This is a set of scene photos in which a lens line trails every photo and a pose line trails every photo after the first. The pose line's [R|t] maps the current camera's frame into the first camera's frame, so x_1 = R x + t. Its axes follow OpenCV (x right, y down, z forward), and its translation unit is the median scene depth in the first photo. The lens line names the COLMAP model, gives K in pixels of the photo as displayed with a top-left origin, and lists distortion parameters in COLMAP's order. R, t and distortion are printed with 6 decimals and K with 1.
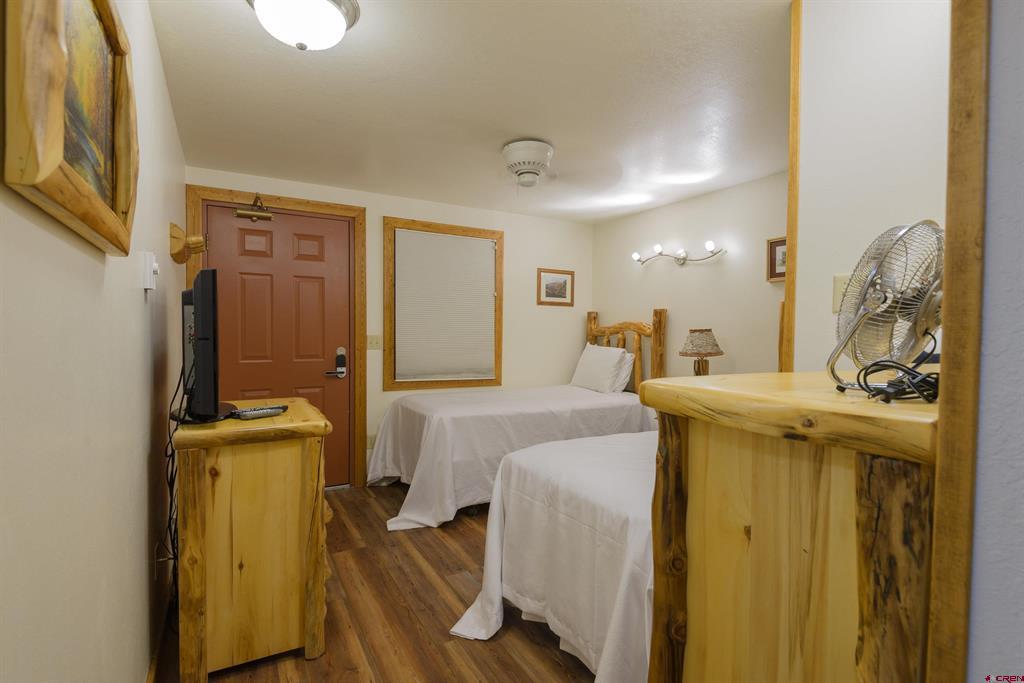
lens RADIAL K [[507.2, 0, 510.4], [0, 507.2, 342.0], [0, 0, 1]] dist [0.012230, -0.004734]
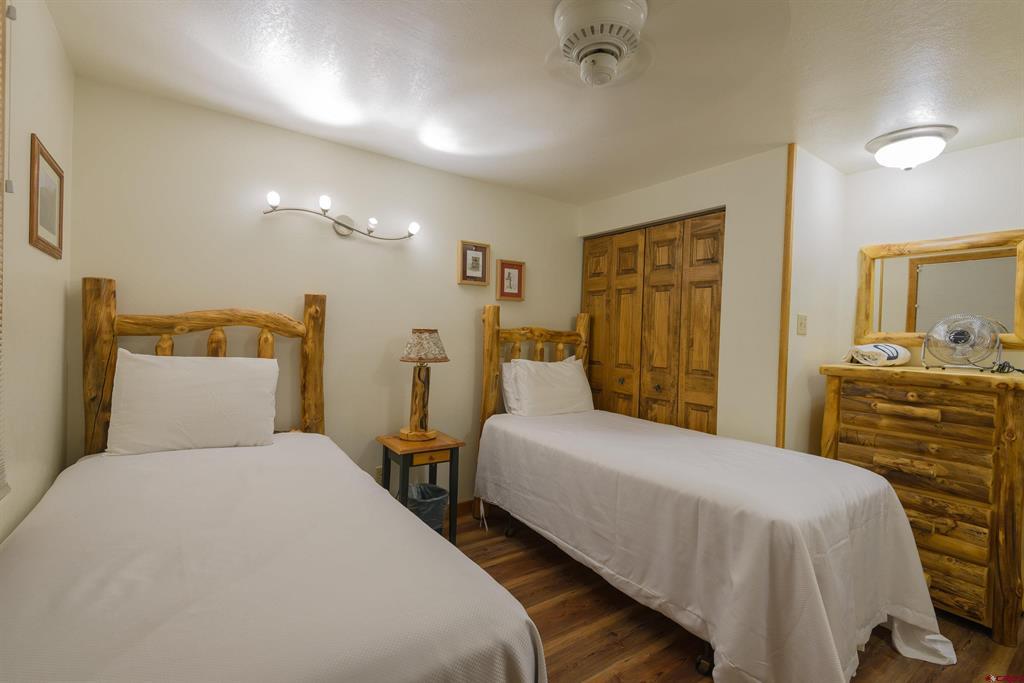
lens RADIAL K [[468.3, 0, 516.8], [0, 468.3, 342.9], [0, 0, 1]] dist [-0.001469, -0.009868]
pose [[-0.120462, -0.012774, 0.992636, -0.390828], [-0.002941, 0.999917, 0.012511, -0.013487], [-0.992714, -0.001412, -0.120489, 0.955641]]
